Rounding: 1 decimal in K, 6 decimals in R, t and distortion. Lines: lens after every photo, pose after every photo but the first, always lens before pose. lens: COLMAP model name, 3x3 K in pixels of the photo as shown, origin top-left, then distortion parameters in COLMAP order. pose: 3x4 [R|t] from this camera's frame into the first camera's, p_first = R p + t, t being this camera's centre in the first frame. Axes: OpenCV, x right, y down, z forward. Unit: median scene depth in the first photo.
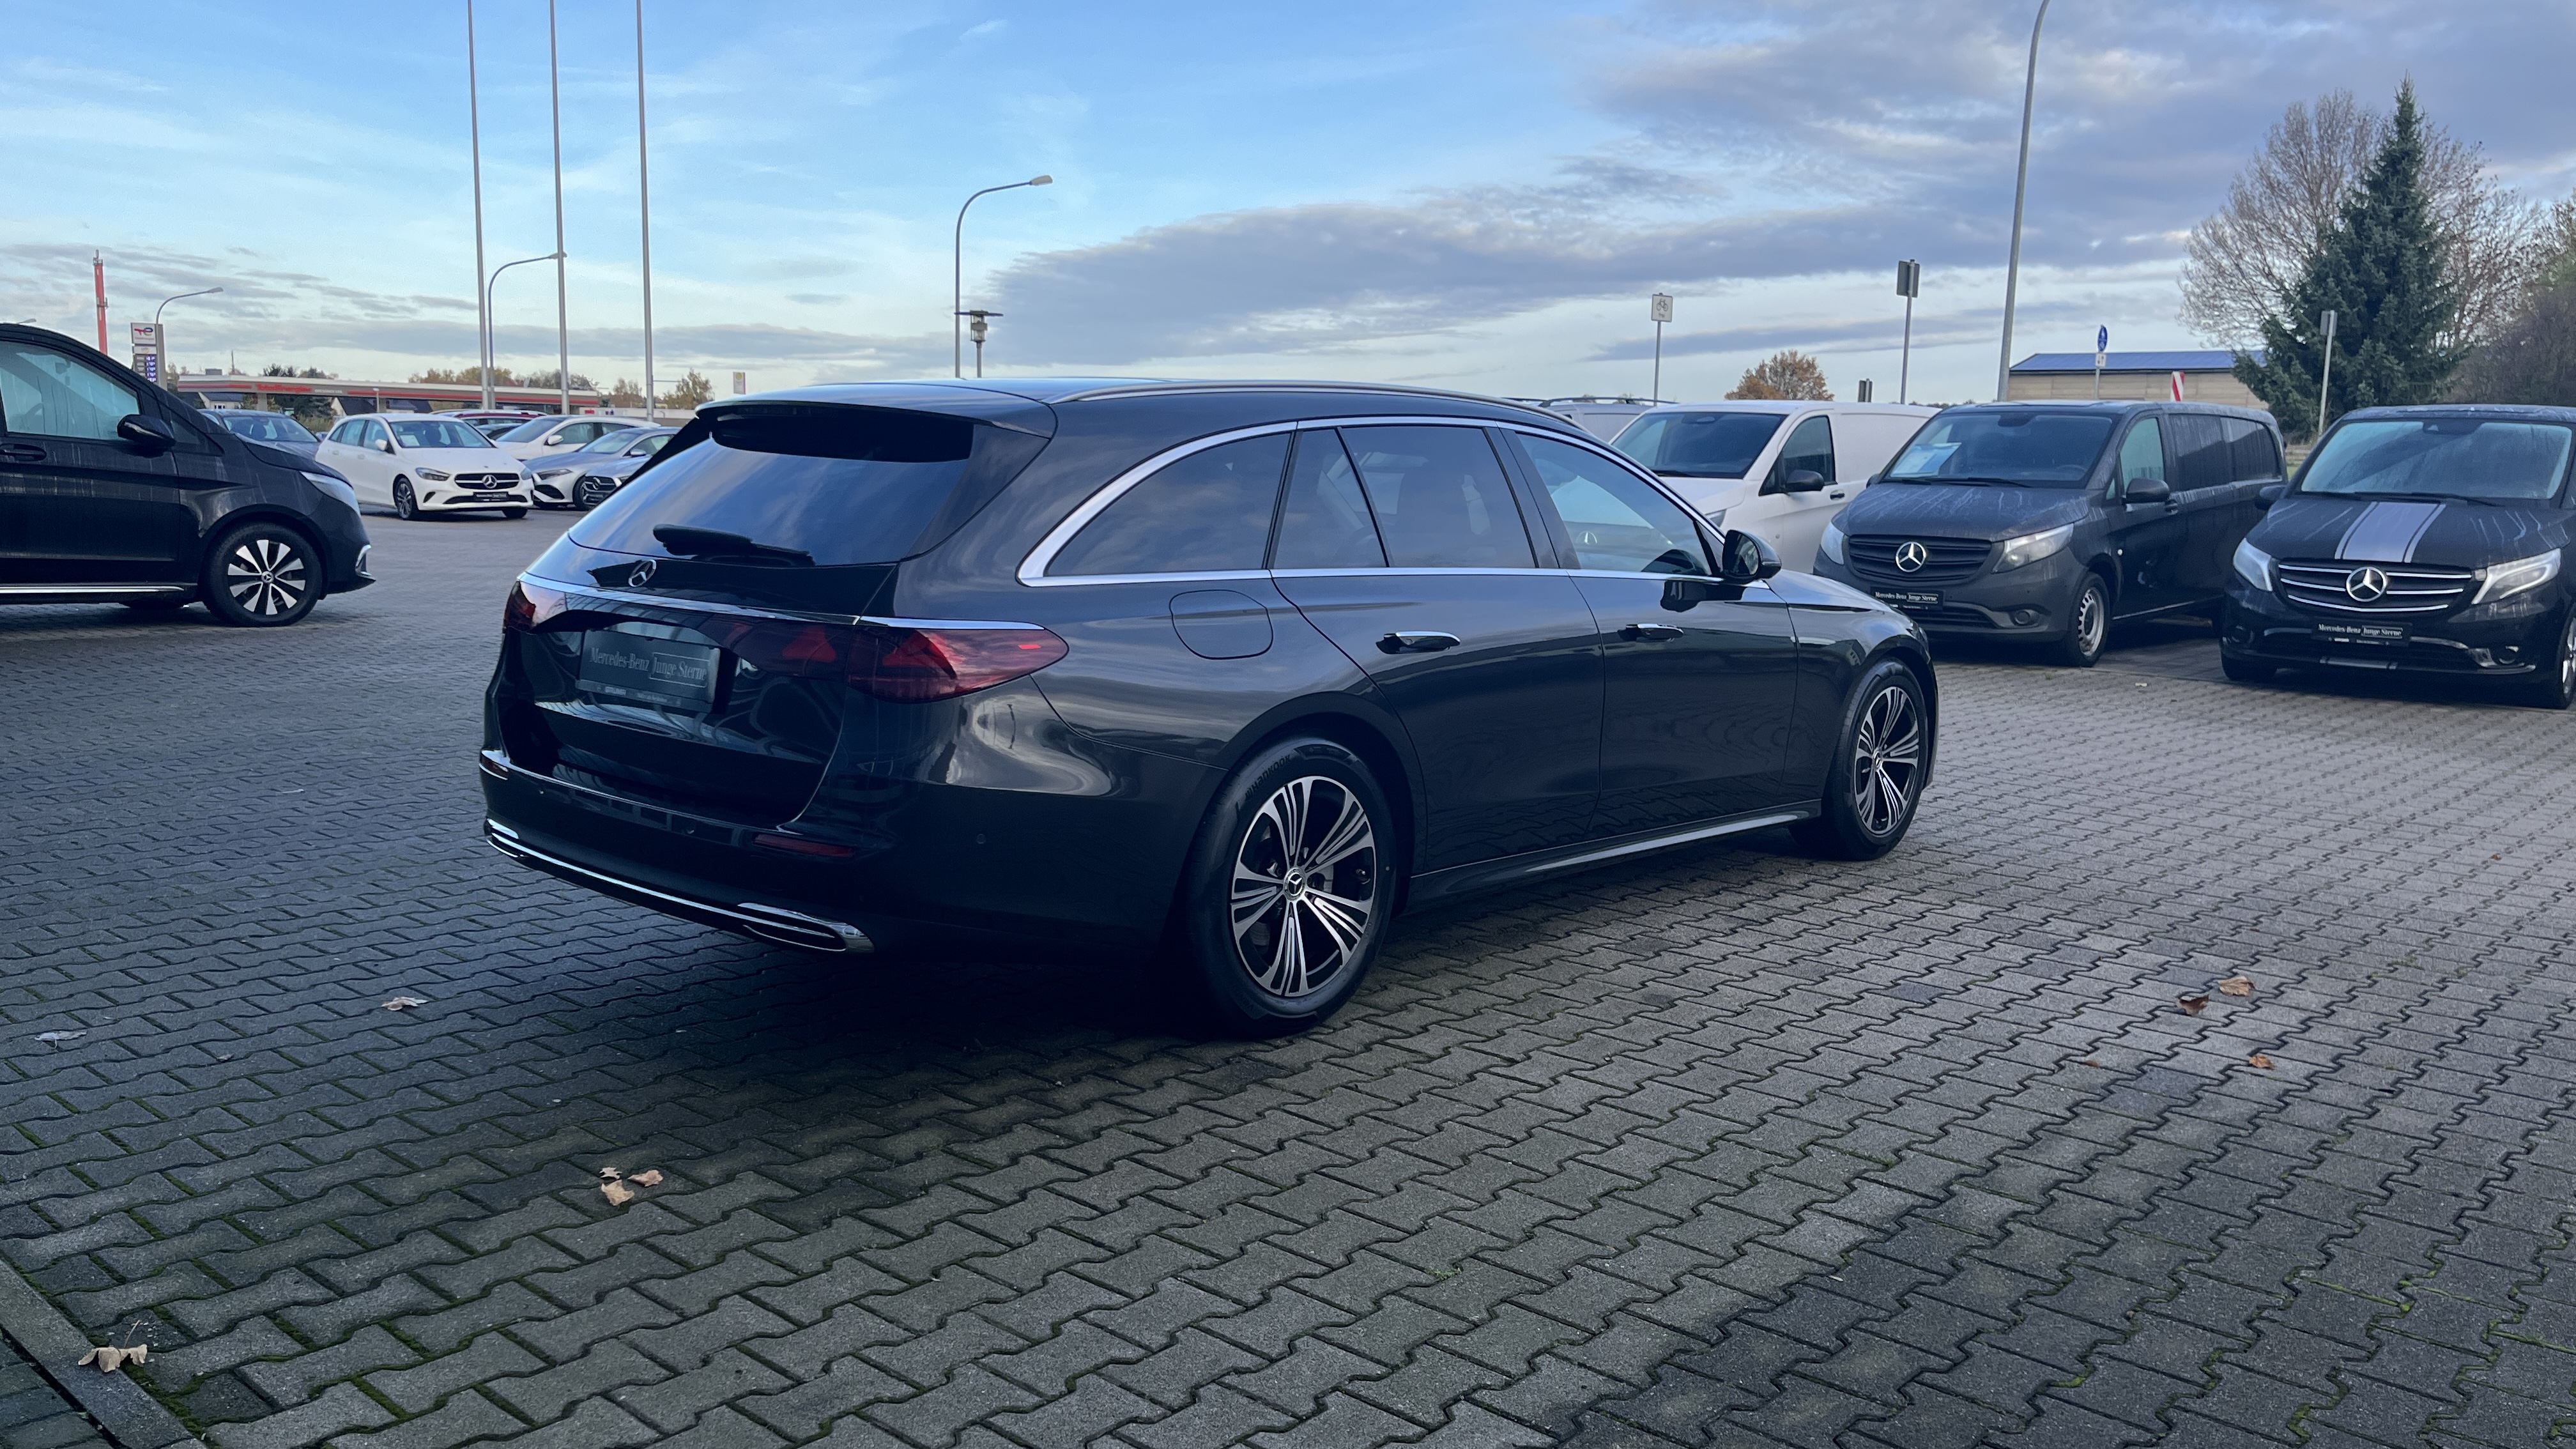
lens RADIAL K [[1932.6, 0, 1288.0], [0, 1932.6, 724.5], [0, 0, 1]] dist [0.035414, -0.000343]
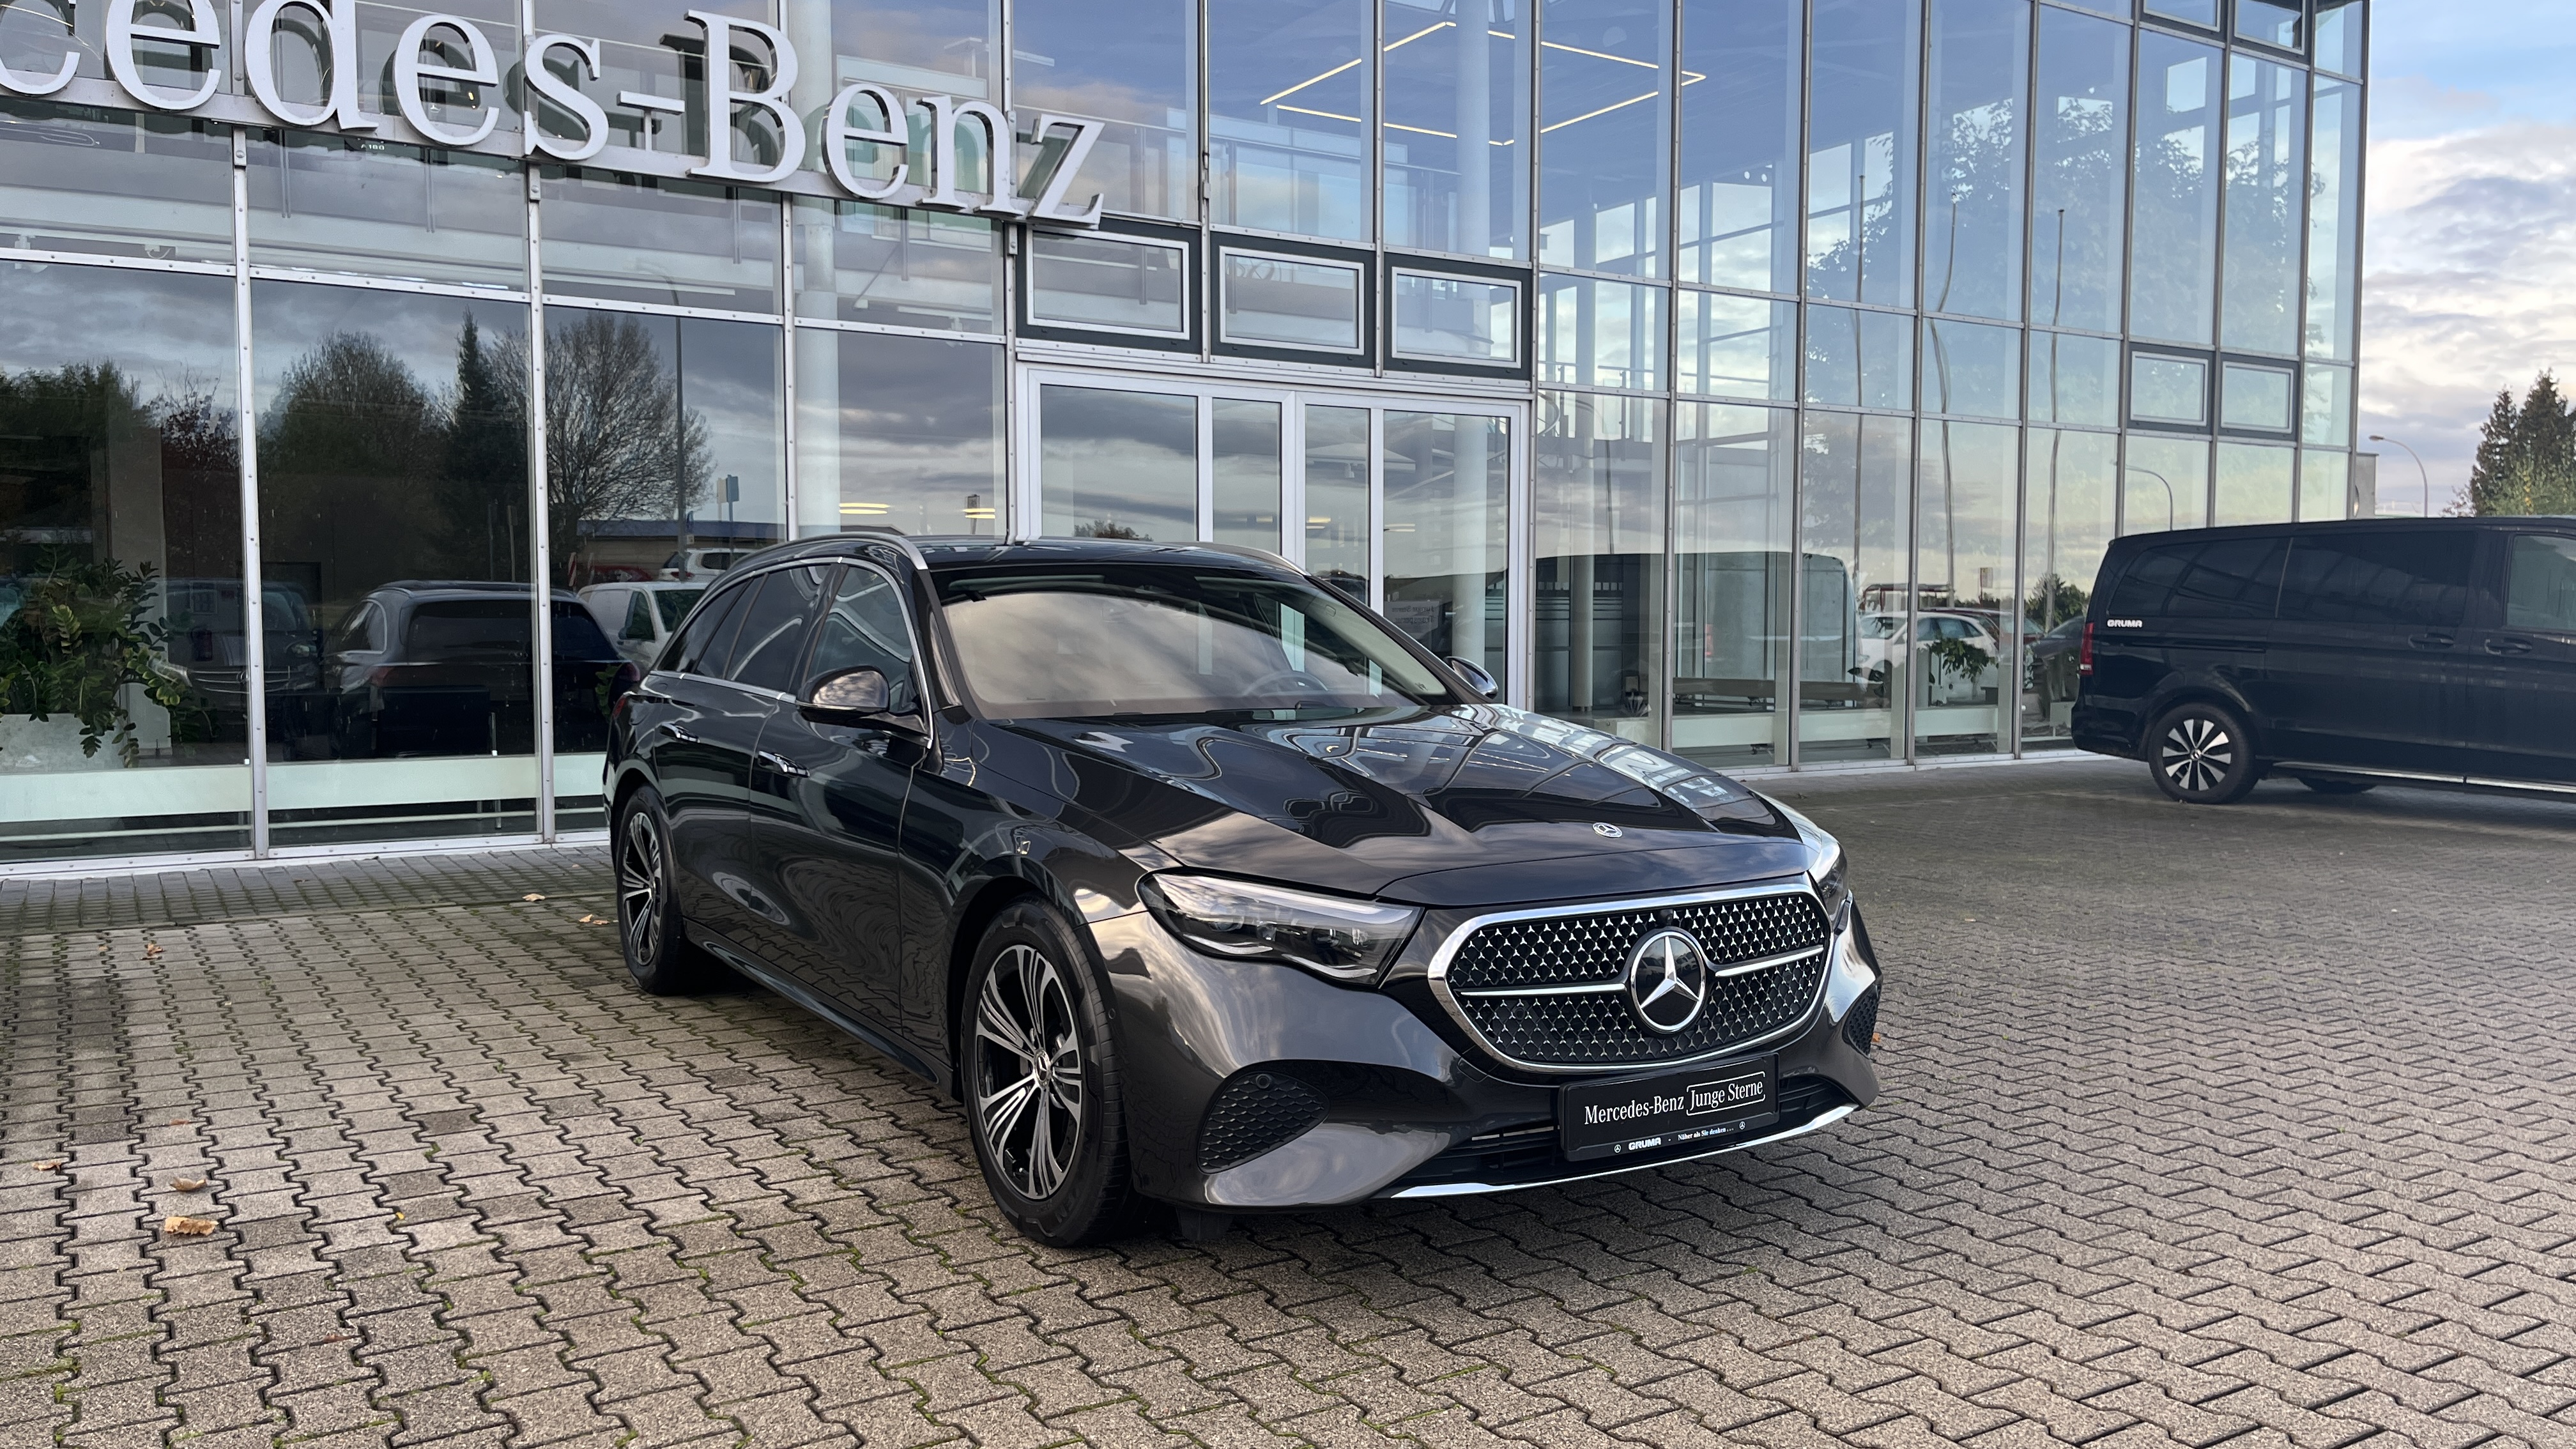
lens RADIAL K [[1935.8, 0, 1288.0], [0, 1935.8, 724.5], [0, 0, 1]] dist [0.056717, -0.059003]
pose [[-0.264729, 0.025041, -0.963998, 1.254550], [-0.140557, 0.987985, 0.064263, -0.199049], [0.954024, 0.152509, -0.258028, 1.773454]]
